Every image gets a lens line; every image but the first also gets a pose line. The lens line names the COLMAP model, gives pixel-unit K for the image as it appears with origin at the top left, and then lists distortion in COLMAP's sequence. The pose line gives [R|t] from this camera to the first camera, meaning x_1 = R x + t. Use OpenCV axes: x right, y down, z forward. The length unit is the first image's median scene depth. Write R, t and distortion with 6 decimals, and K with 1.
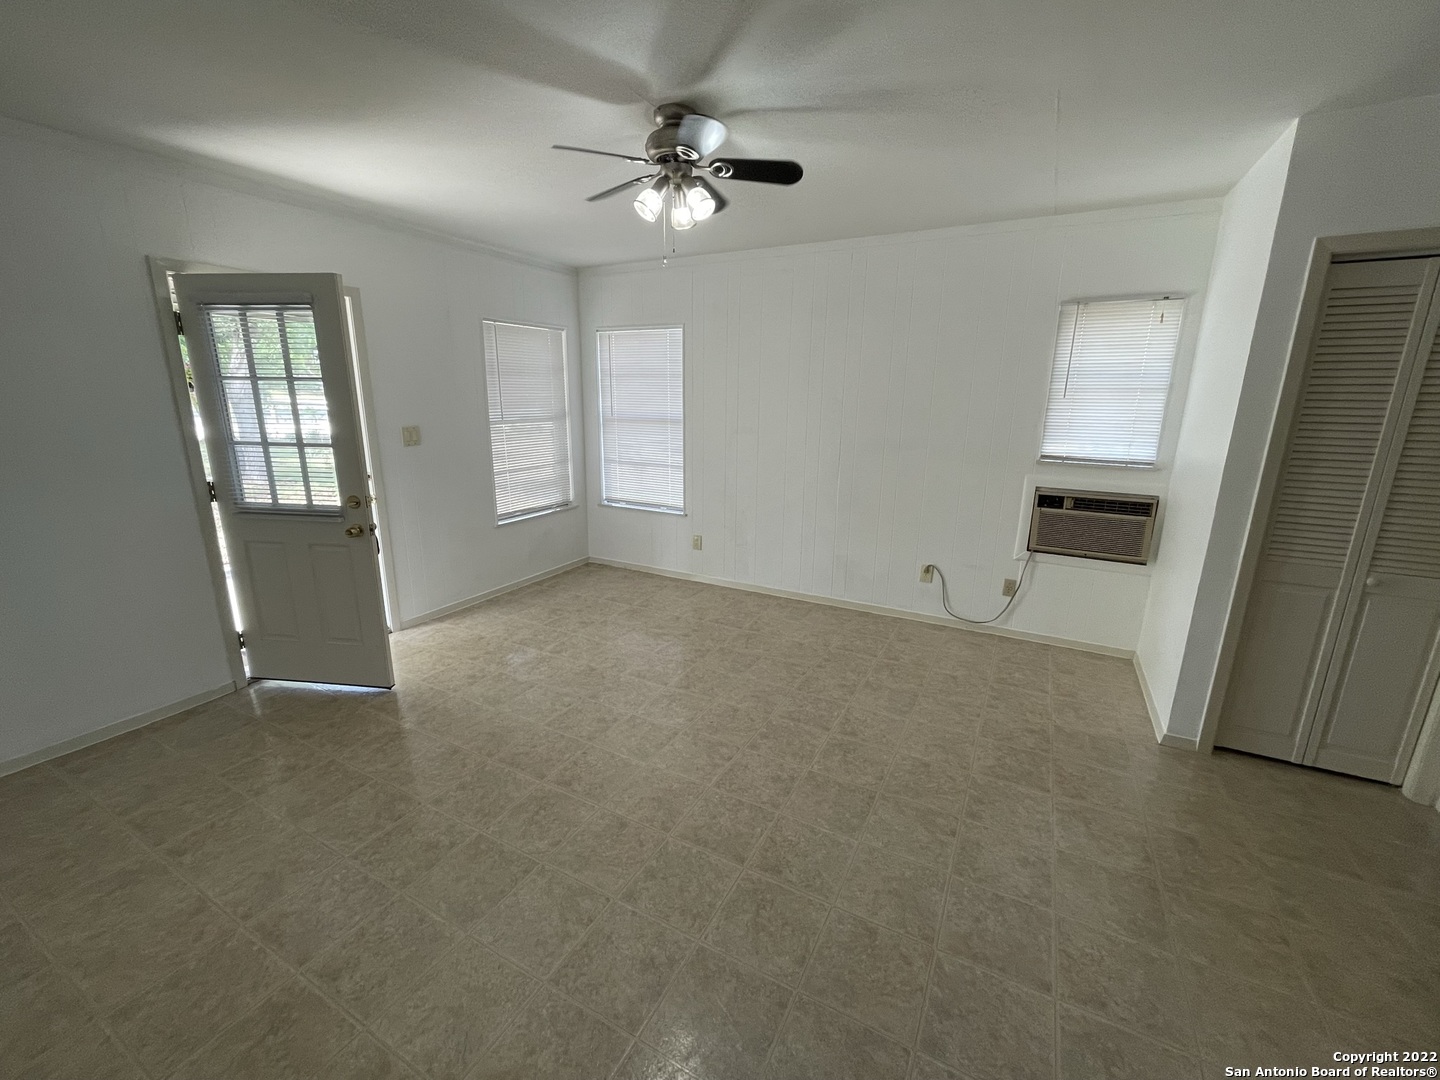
lens RADIAL K [[583.6, 0, 717.0], [0, 583.6, 544.4], [0, 0, 1]] dist [-0.003201, 0.000622]
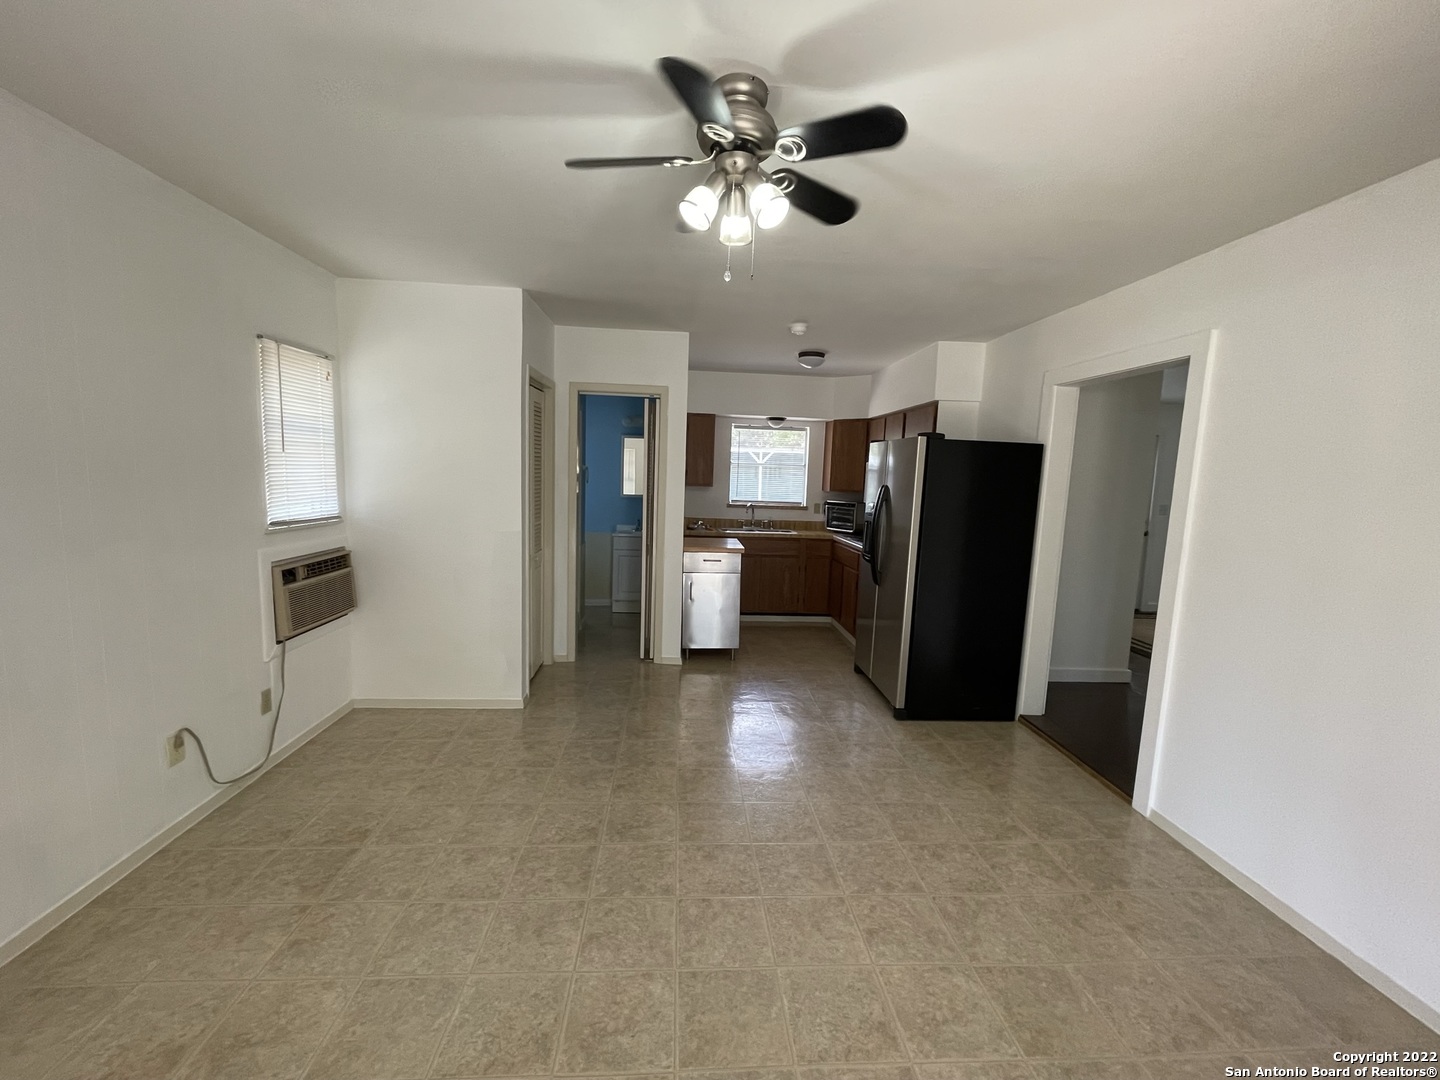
lens RADIAL K [[583.6, 0, 728.2], [0, 583.6, 541.1], [0, 0, 1]] dist [-0.003201, 0.000622]
pose [[-0.535927, -0.121903, 0.835417, -0.449010], [0.179228, 0.950540, 0.253677, -0.223280], [-0.825021, 0.285682, -0.487572, 0.902791]]
